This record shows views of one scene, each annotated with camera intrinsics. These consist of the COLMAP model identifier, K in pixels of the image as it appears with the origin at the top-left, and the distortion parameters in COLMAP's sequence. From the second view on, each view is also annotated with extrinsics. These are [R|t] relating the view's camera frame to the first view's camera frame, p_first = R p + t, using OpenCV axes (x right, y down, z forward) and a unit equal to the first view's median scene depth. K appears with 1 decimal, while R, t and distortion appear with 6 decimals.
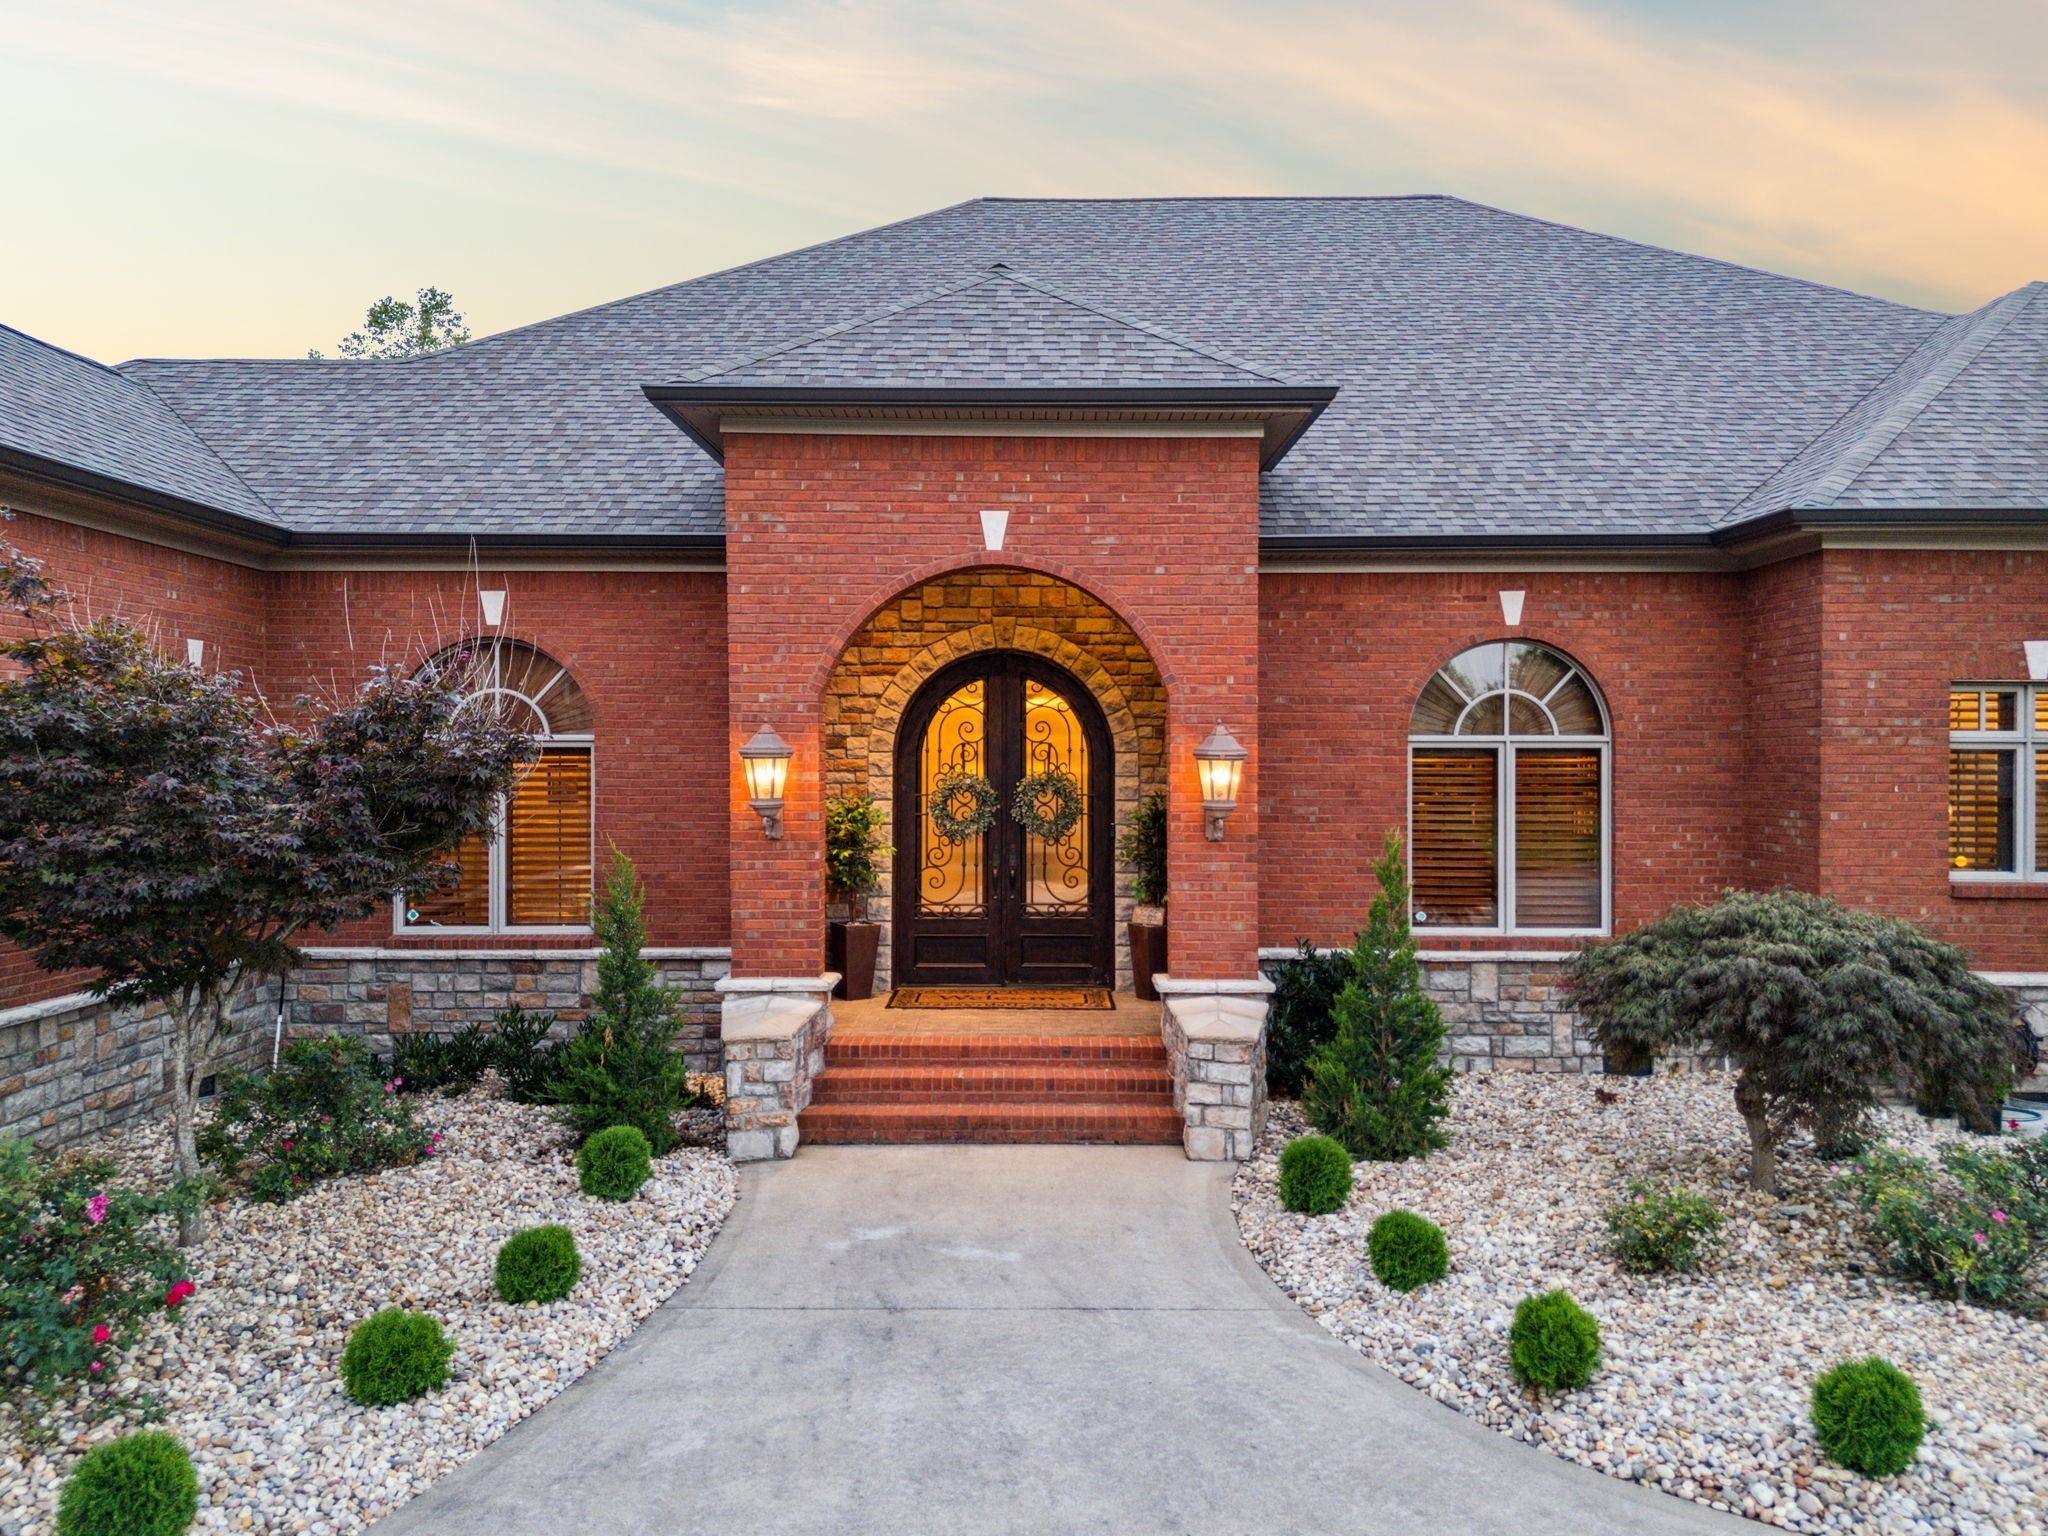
lens RADIAL K [[1476.8, 0, 1022.1], [0, 1476.8, 694.7], [0, 0, 1]] dist [0.007975, 0.001225]
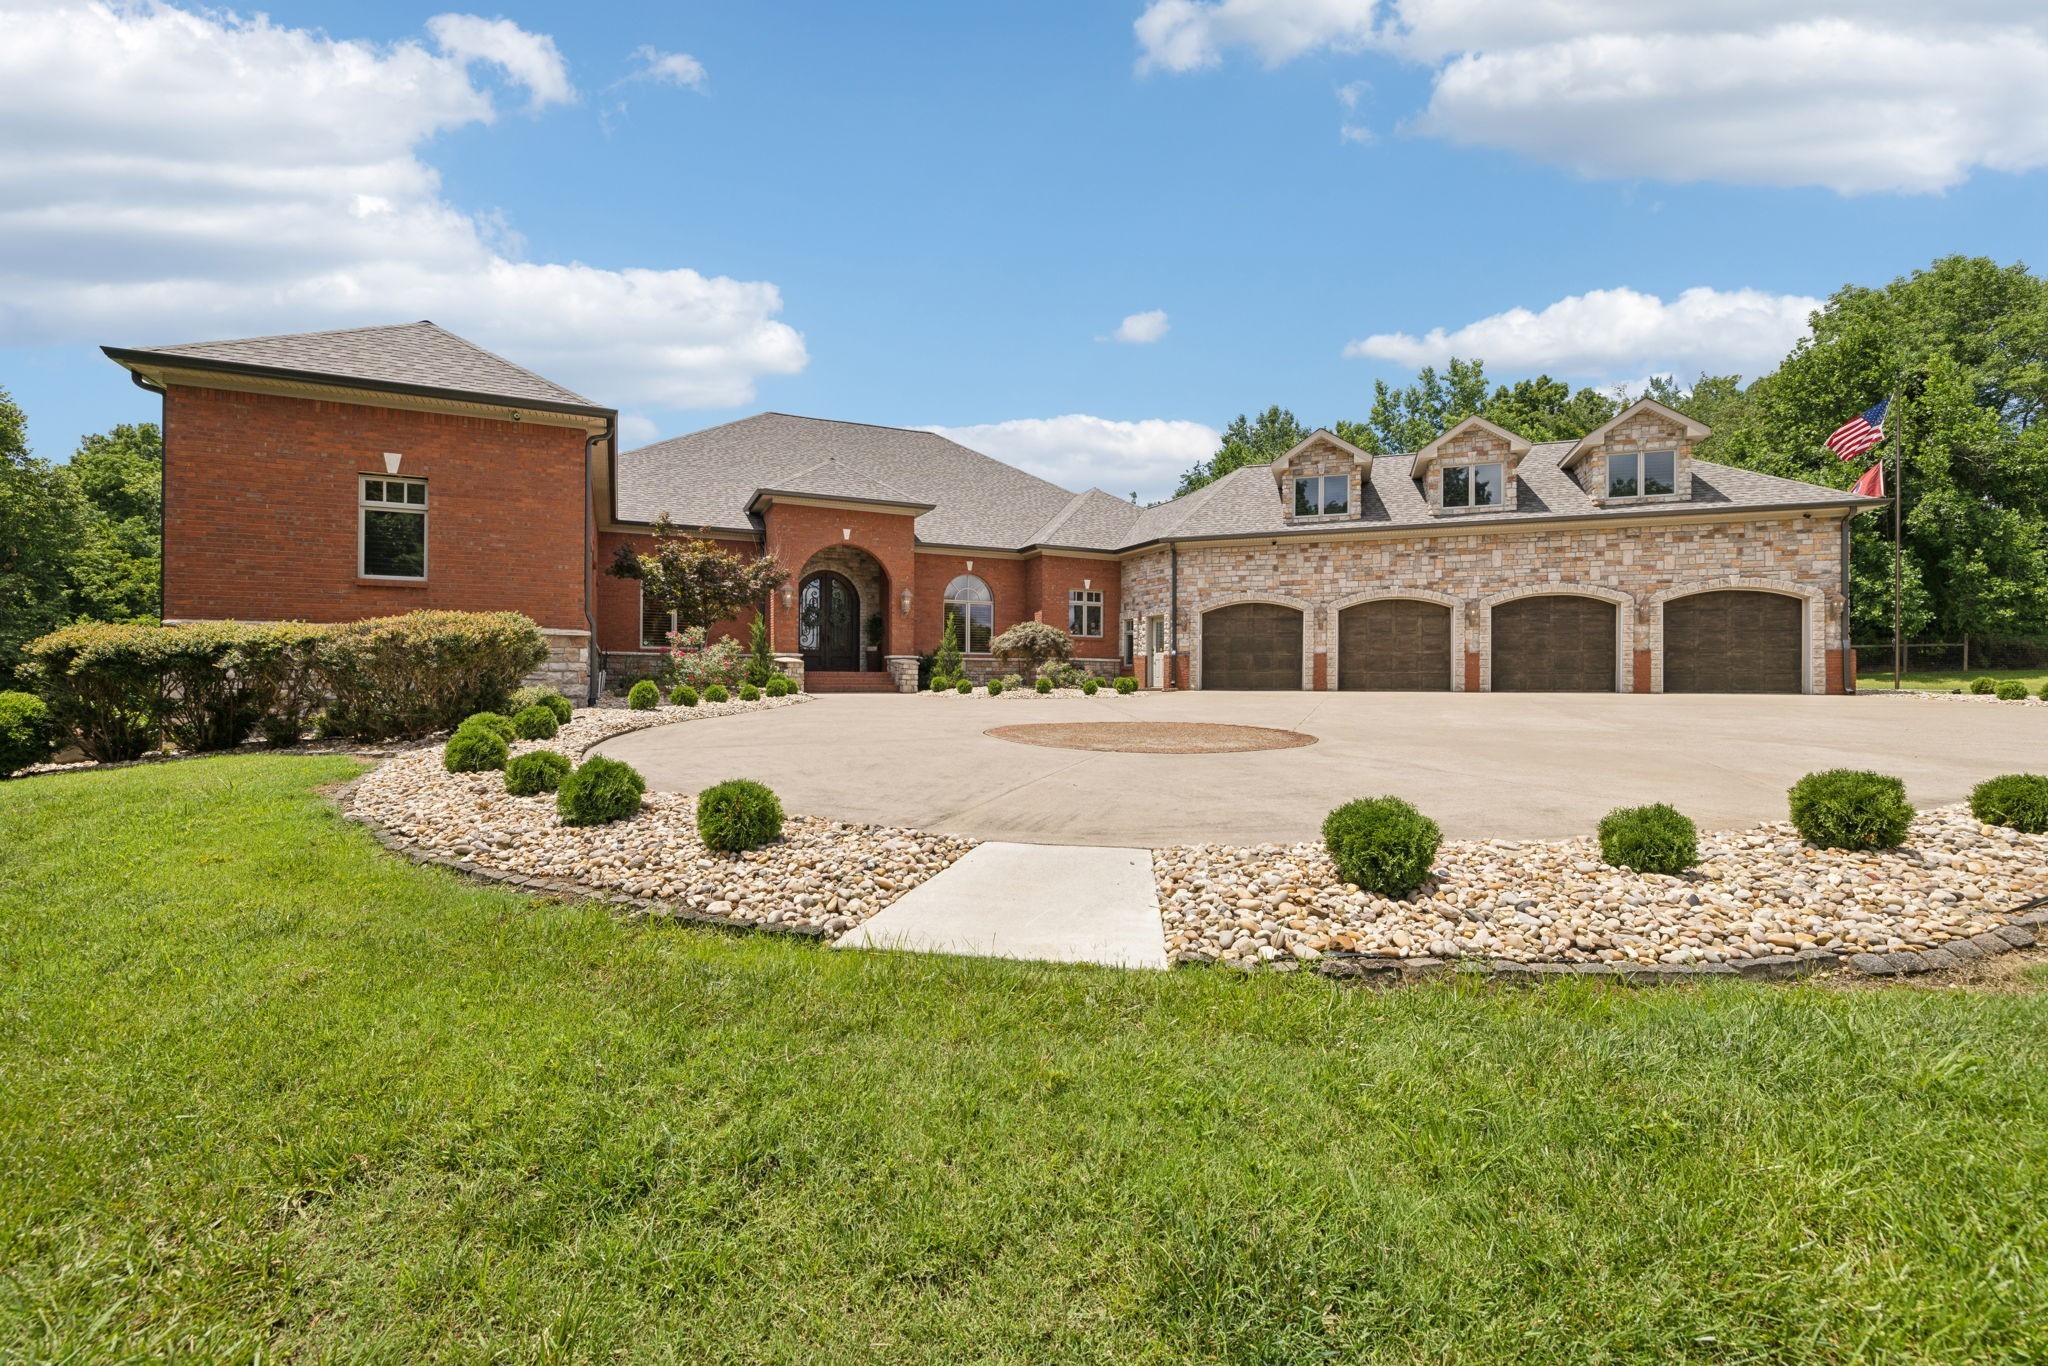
lens RADIAL K [[895.2, 0, 1001.9], [0, 895.2, 679.7], [0, 0, 1]] dist [0.000650, 0.000411]
pose [[0.896594, 0.000488, 0.442854, -0.596972], [-0.013709, 0.999551, 0.026653, 0.168550], [-0.442642, -0.029968, 0.896198, -1.072614]]
